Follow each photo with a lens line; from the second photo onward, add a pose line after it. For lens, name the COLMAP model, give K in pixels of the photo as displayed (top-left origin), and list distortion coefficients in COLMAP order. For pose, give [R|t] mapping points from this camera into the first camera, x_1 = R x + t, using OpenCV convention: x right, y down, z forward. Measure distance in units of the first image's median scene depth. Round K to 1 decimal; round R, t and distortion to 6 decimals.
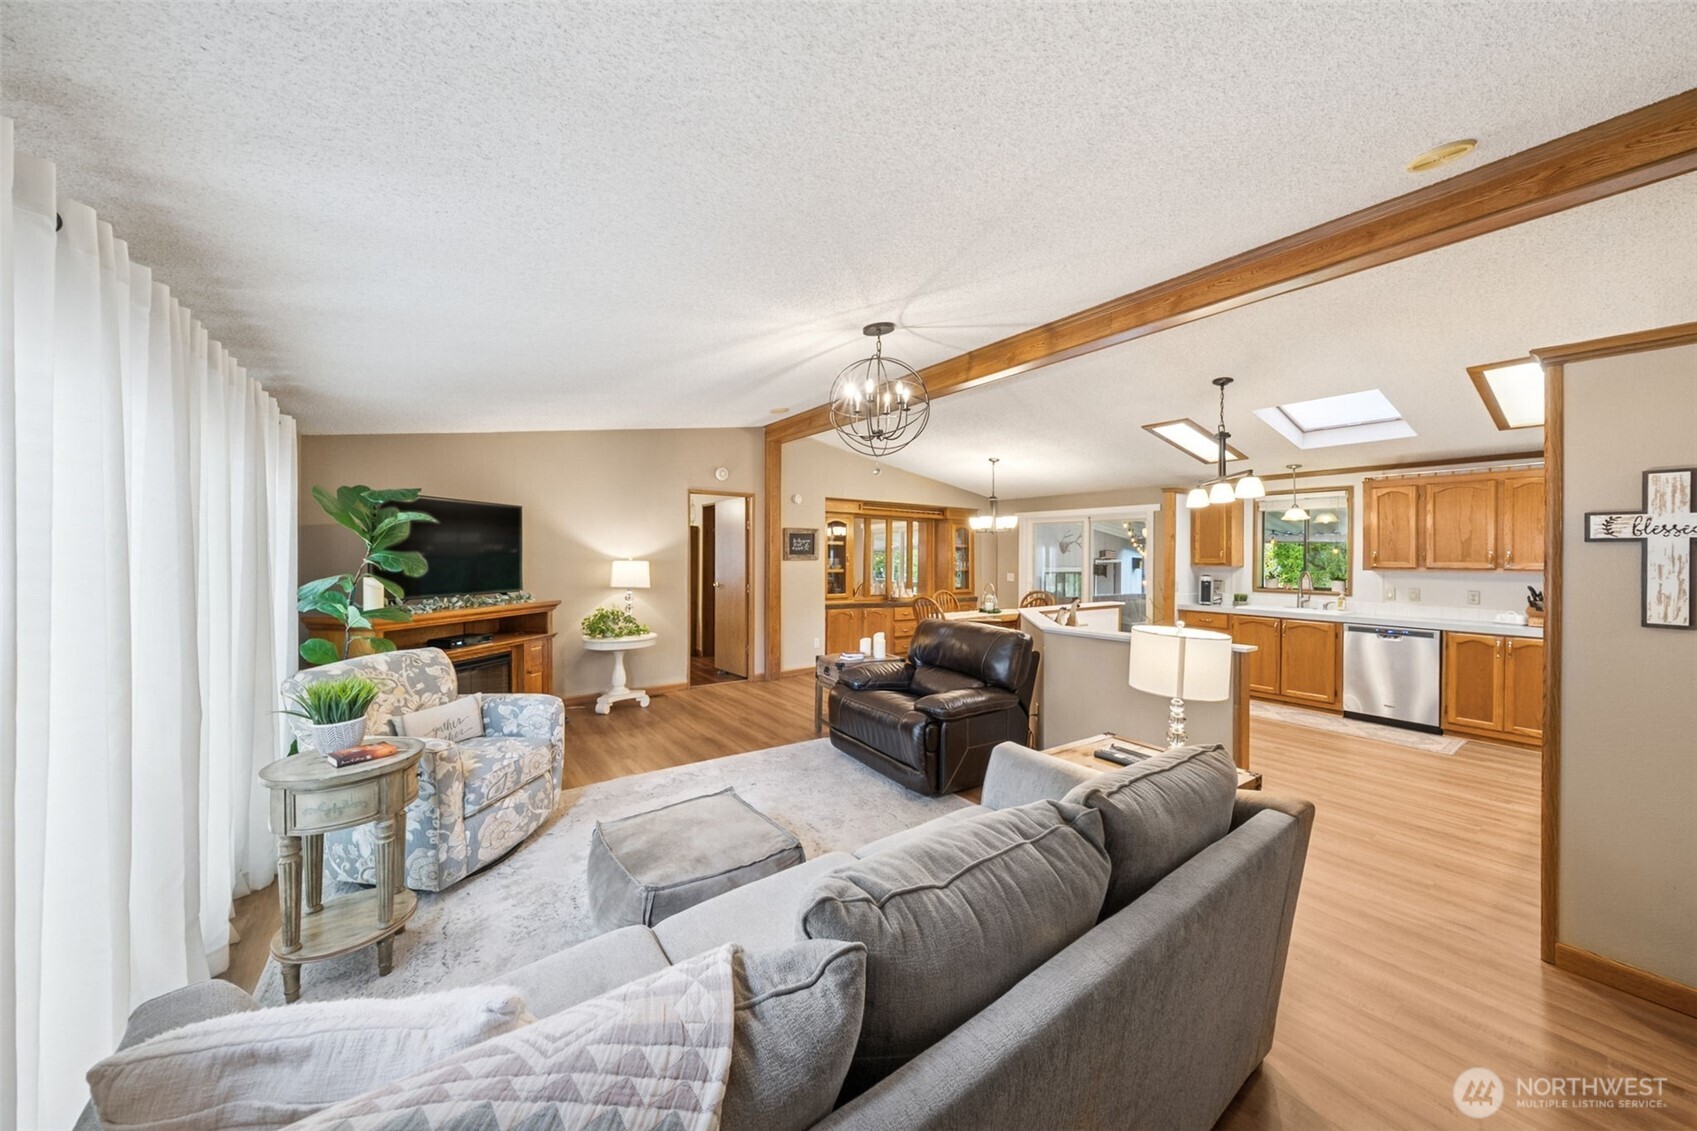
lens RADIAL K [[584.8, 0, 843.7], [0, 584.8, 554.3], [0, 0, 1]] dist [0.001759, 0.000101]
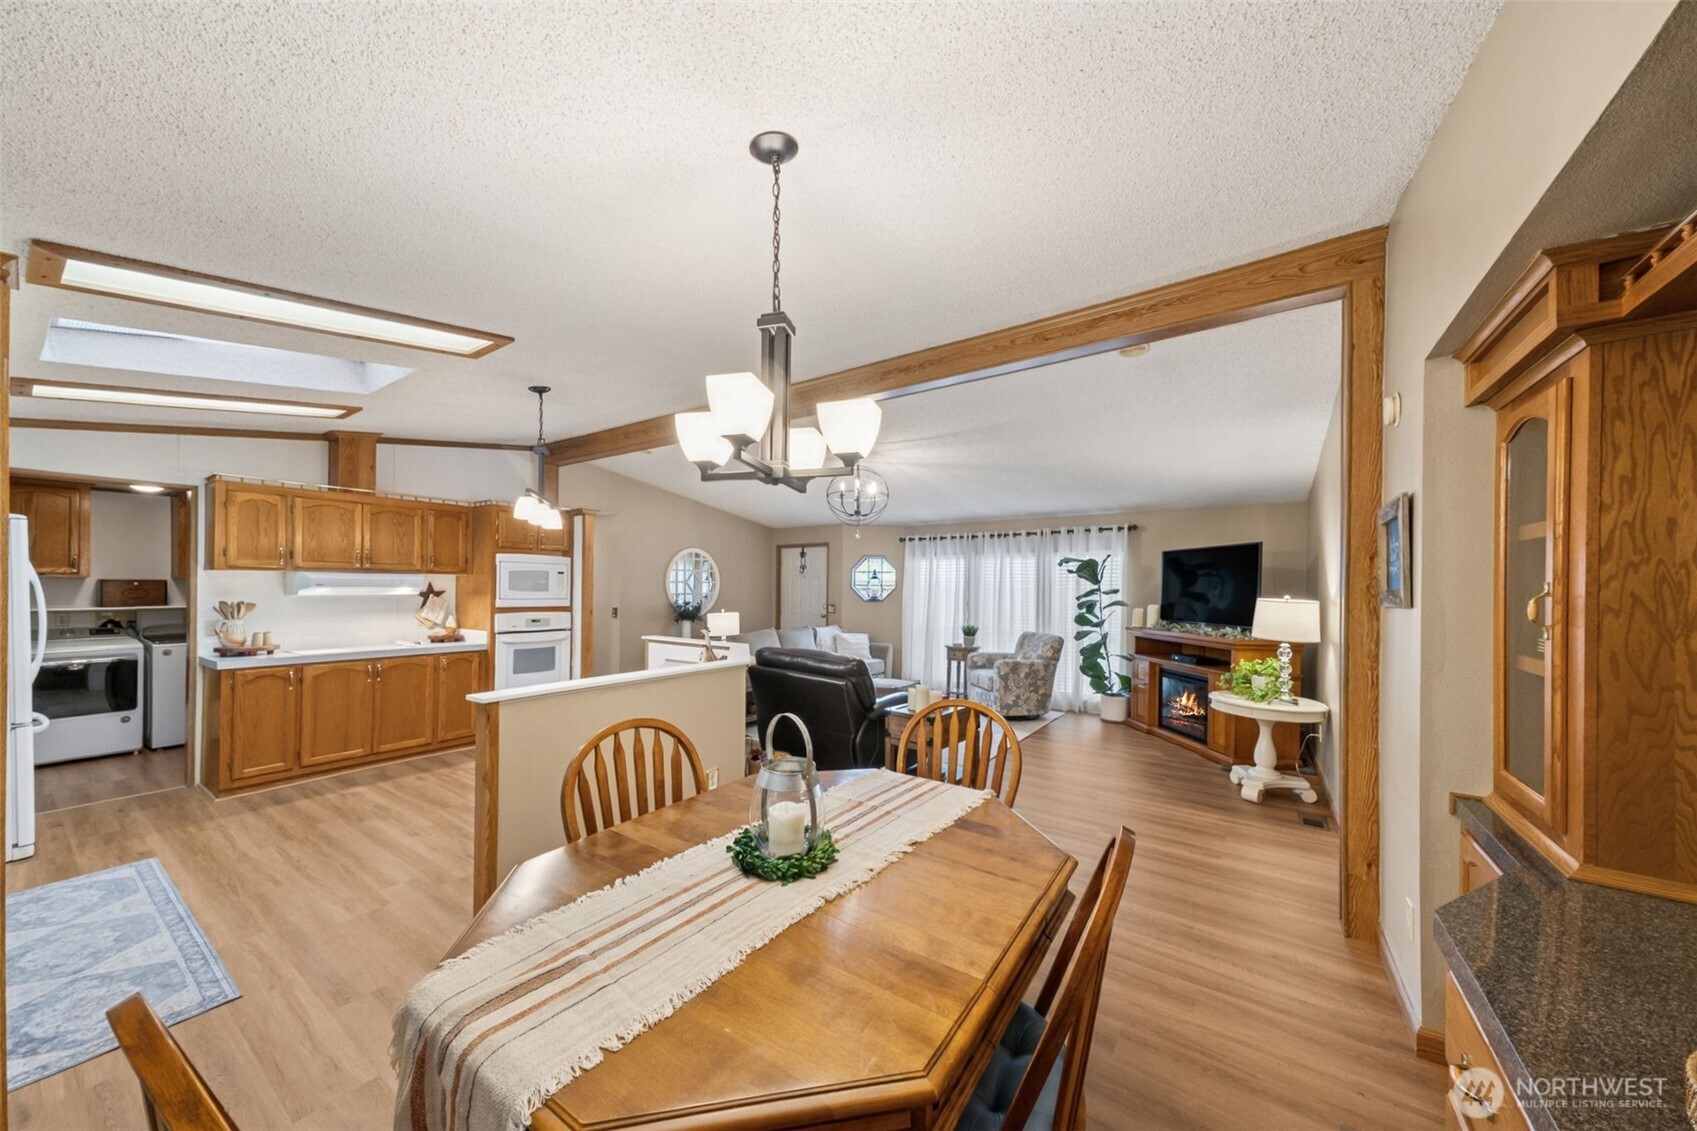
lens RADIAL K [[584.6, 0, 836.1], [0, 584.6, 585.4], [0, 0, 1]] dist [0.035214, -0.006455]
pose [[-0.948913, -0.013938, -0.315229, 0.371326], [-0.012939, 0.999902, -0.005261, 0.003203], [0.315272, -0.000913, -0.949001, 1.498455]]
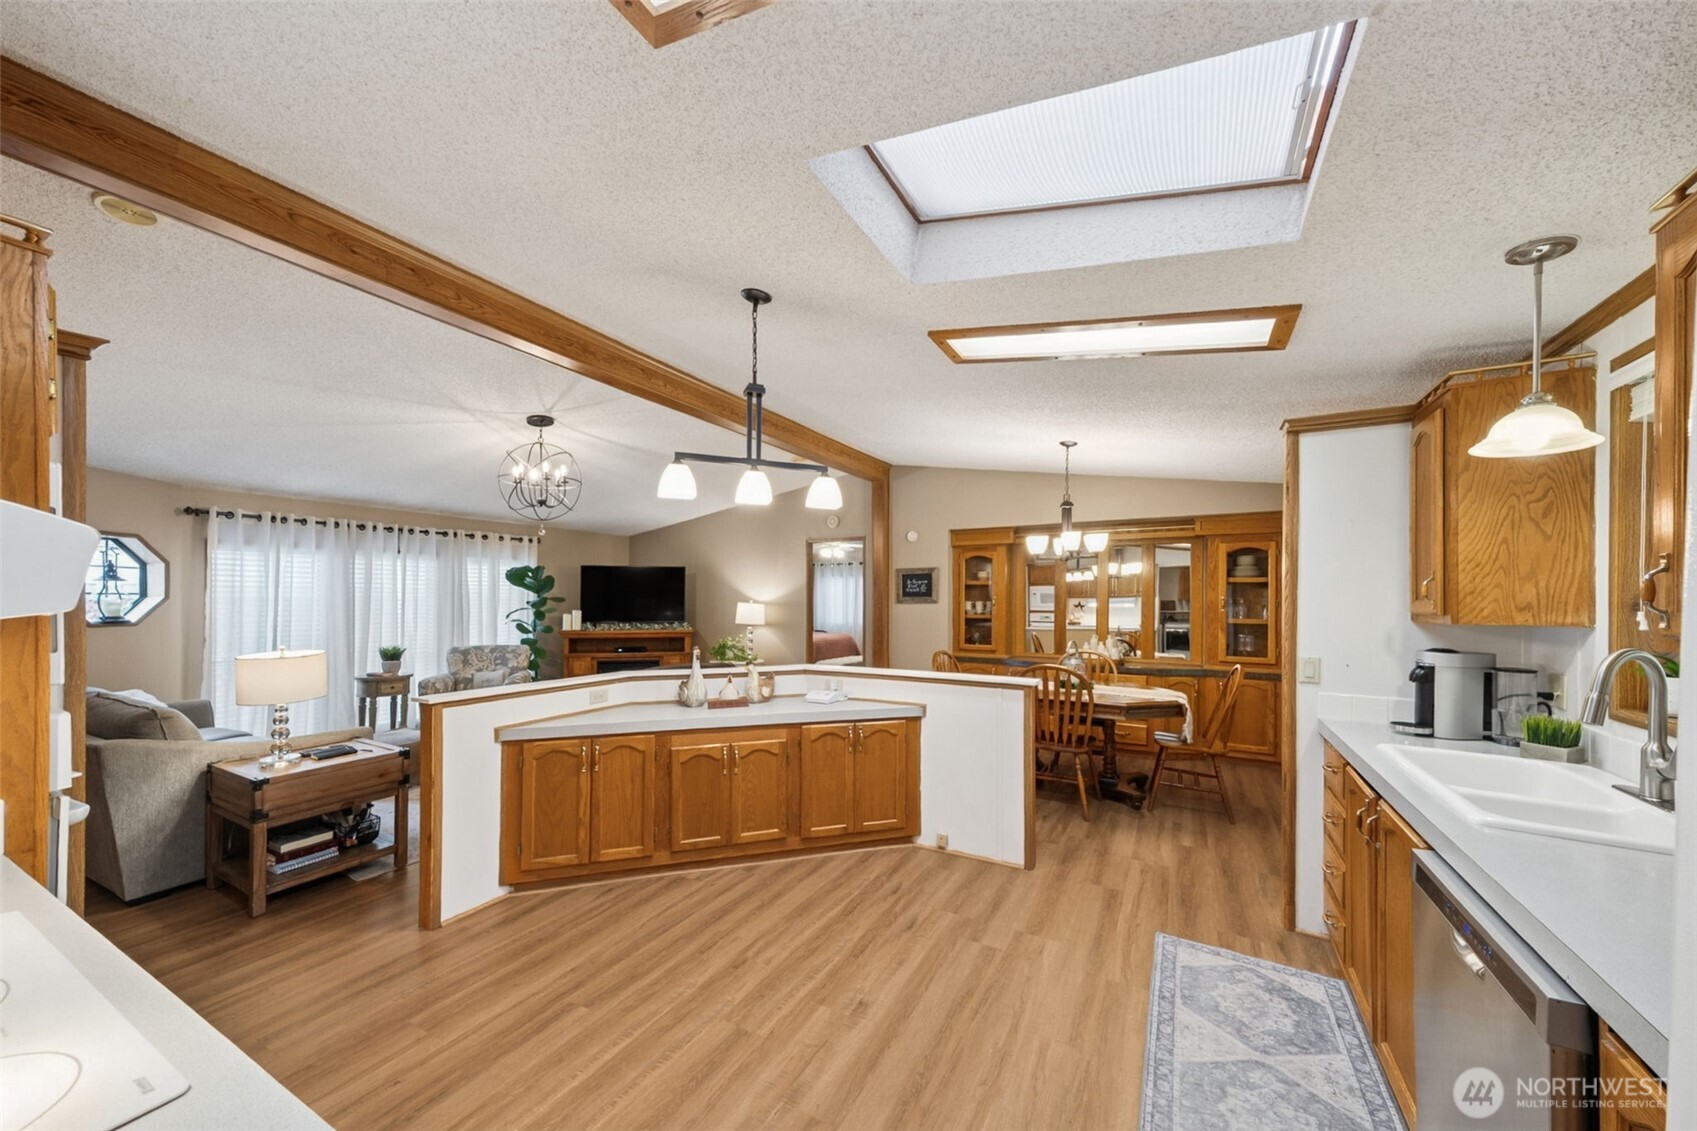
lens RADIAL K [[621.4, 0, 832.8], [0, 621.4, 598.9], [0, 0, 1]] dist [0.027368, 0.000027]
pose [[0.410510, -0.005388, -0.911840, 0.933912], [0.003143, 0.999985, -0.004493, 0.008656], [0.911851, -0.001021, 0.410520, 0.608728]]
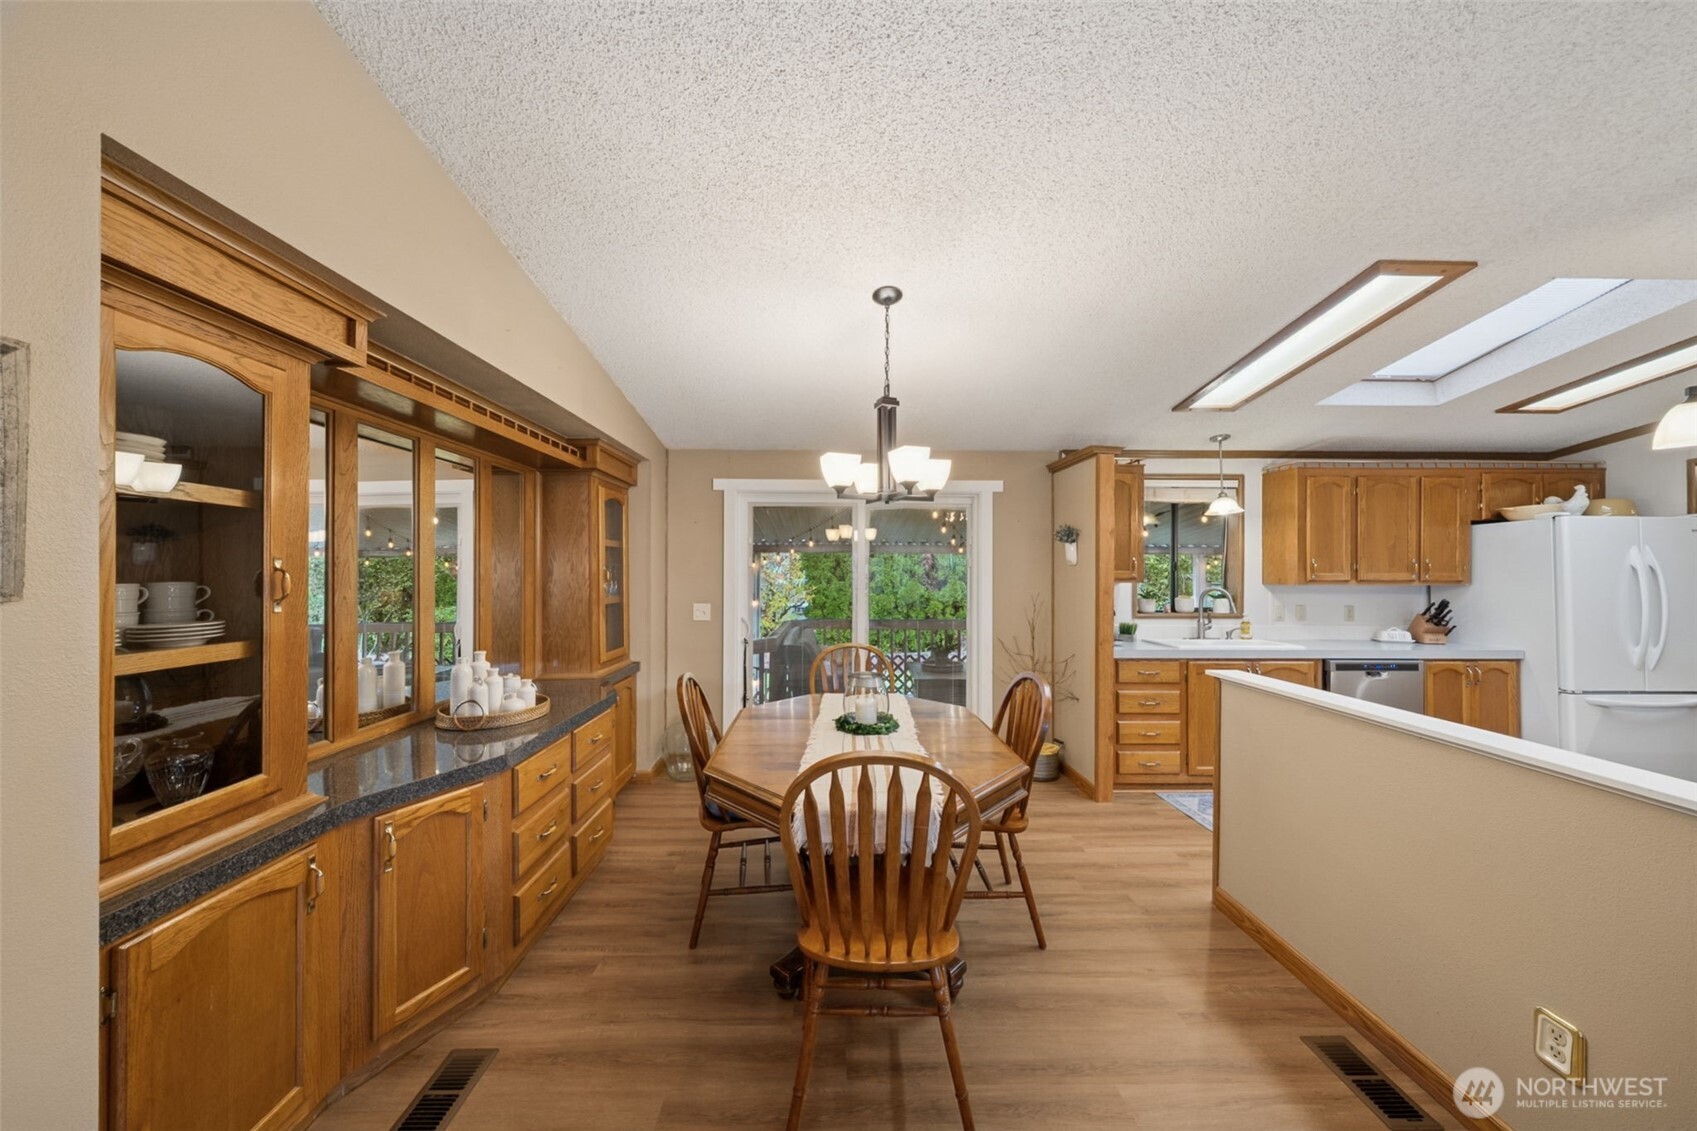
lens RADIAL K [[576.3, 0, 842.8], [0, 576.3, 566.9], [0, 0, 1]] dist [0.001785, 0.000114]
pose [[0.574480, -0.002706, 0.818514, -0.054087], [0.000551, 0.999996, 0.002920, 0.001806], [-0.818518, -0.001227, 0.574479, 1.005816]]
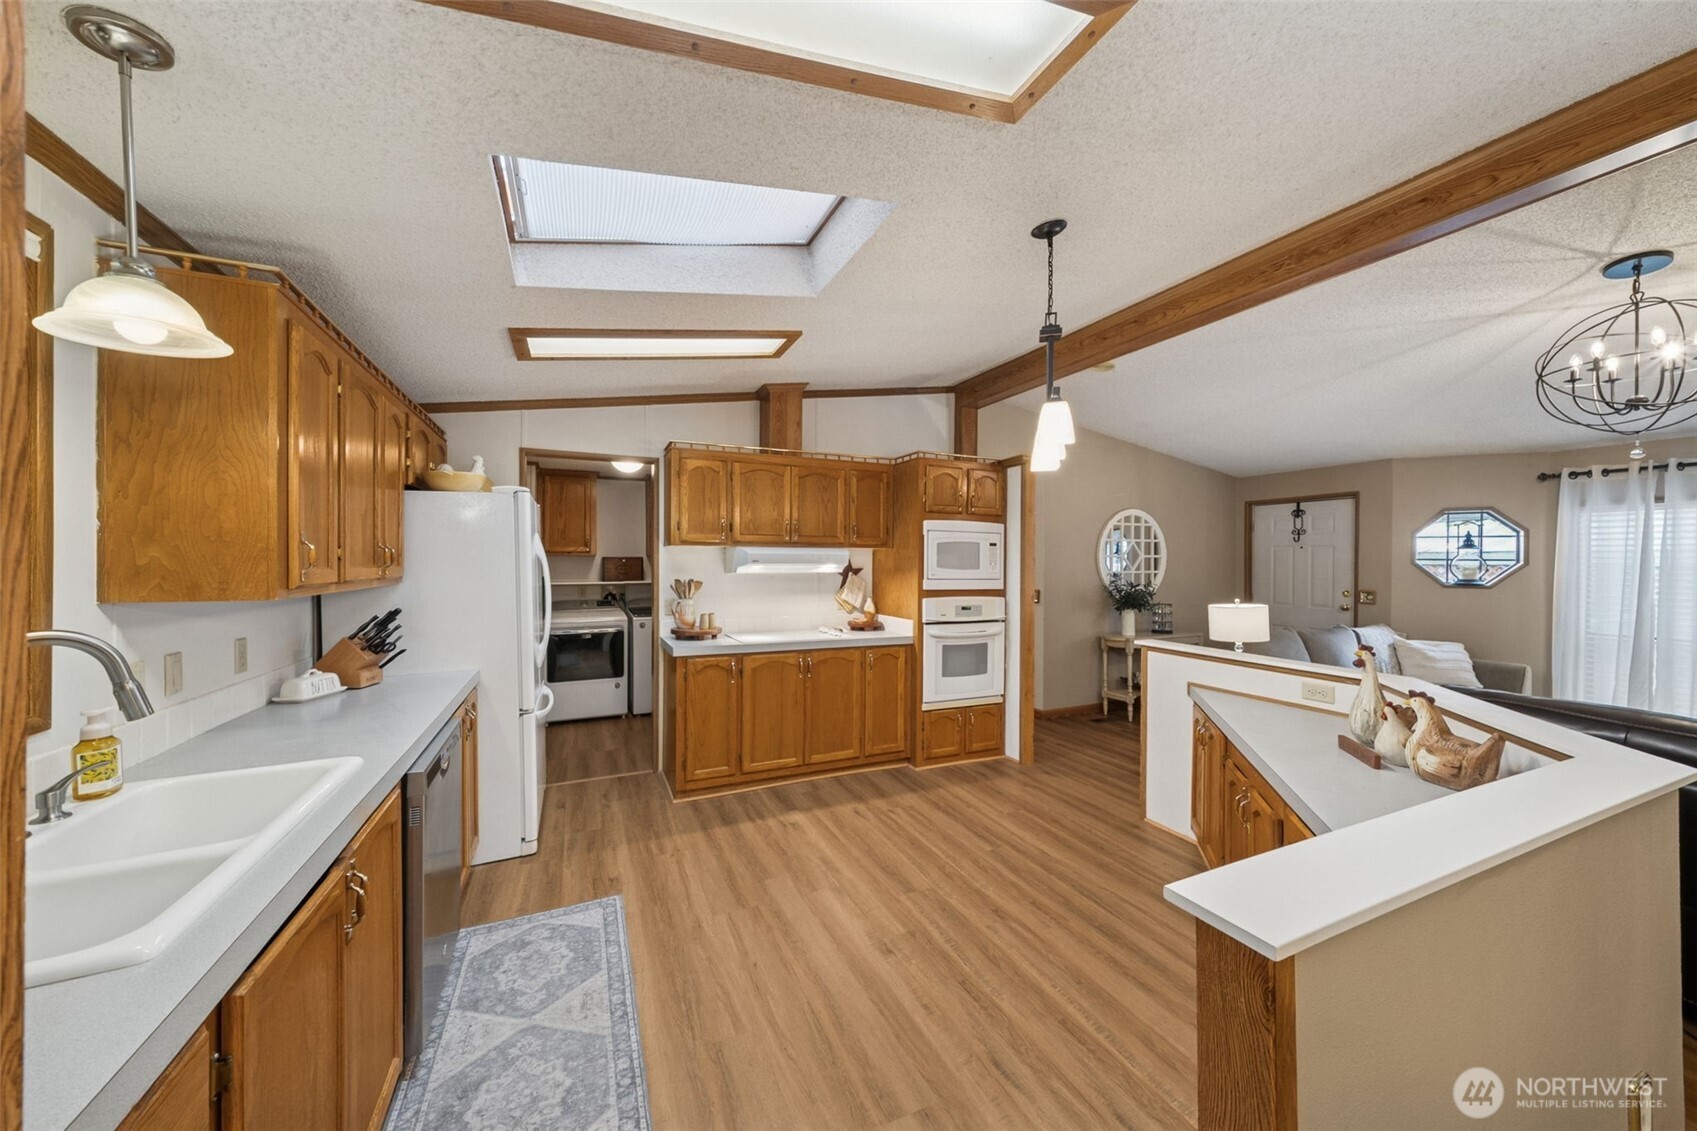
lens RADIAL K [[592.1, 0, 840.6], [0, 592.1, 564.1], [0, 0, 1]] dist [0.003236, 0.000236]
pose [[-0.977805, -0.011631, 0.209195, 0.535528], [-0.010551, 0.999925, 0.006278, 0.004972], [-0.209252, 0.003931, -0.977854, 1.169258]]
